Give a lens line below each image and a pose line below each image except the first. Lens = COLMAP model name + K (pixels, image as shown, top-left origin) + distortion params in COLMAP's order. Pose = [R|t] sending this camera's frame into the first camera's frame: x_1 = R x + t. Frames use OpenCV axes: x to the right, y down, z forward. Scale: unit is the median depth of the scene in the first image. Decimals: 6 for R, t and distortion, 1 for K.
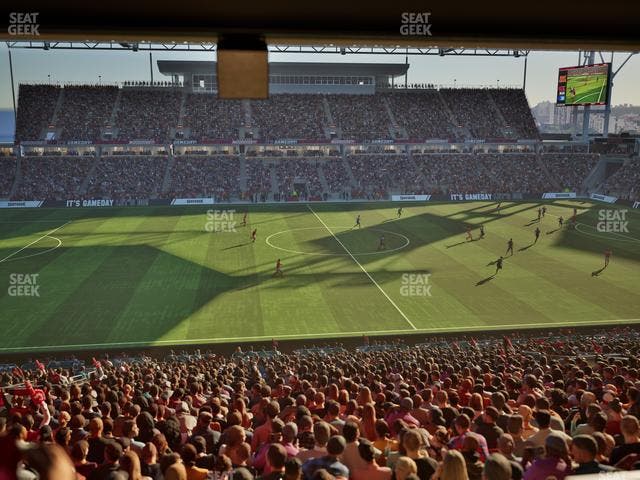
lens RADIAL K [[600.9, 0, 319.7], [0, 600.9, 239.8], [0, 0, 1]] dist [0.000270, 0.000000]
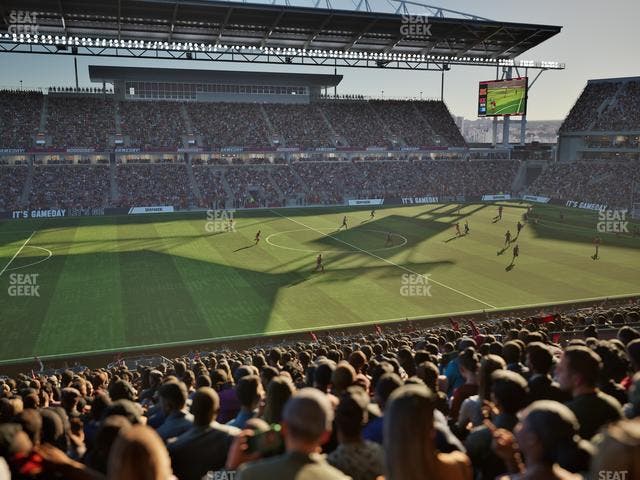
lens RADIAL K [[600.9, 0, 319.2], [0, 600.9, 240.0], [0, 0, 1]] dist [0.000270, 0.000000]
pose [[0.980310, -0.032000, 0.194856, -0.114899], [0.036900, 0.999086, -0.021569, 0.012807], [-0.193988, 0.028335, 0.980595, 0.003238]]
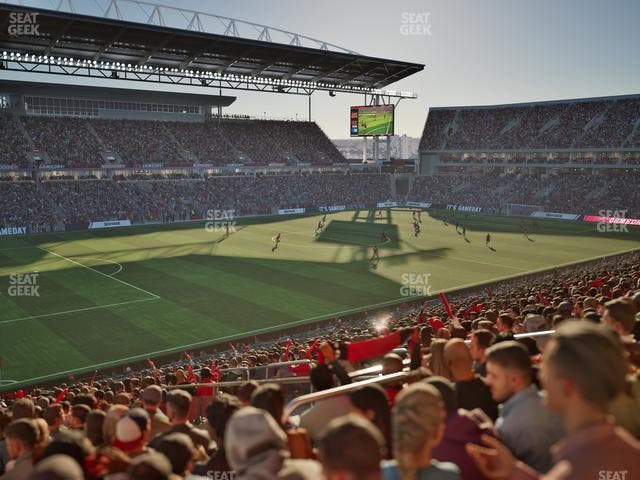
lens RADIAL K [[600.9, 0, 319.8], [0, 600.9, 239.9], [0, 0, 1]] dist [0.000270, 0.000000]
pose [[0.848724, -0.071612, 0.523965, -0.368525], [0.097941, 0.994934, -0.022665, 0.015099], [-0.519688, 0.070554, 0.851438, -0.017950]]
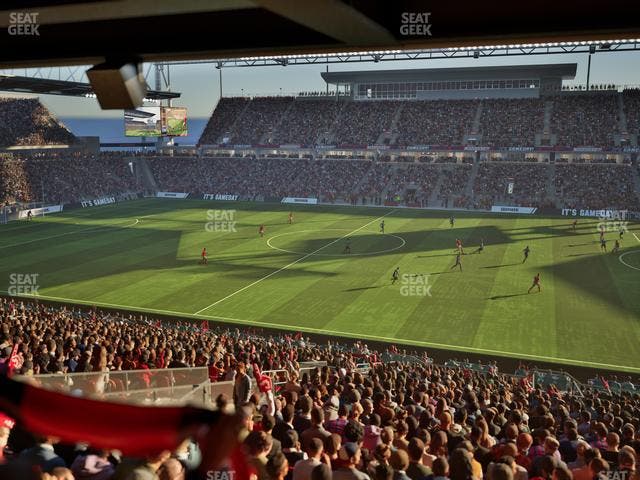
lens RADIAL K [[600.9, 0, 324.0], [0, 600.9, 239.1], [0, 0, 1]] dist [0.000270, 0.000000]
pose [[0.882363, 0.082571, -0.463268, 0.285389], [-0.090503, 0.995883, 0.005126, -0.003608], [0.461784, 0.037404, 0.886204, 0.052916]]
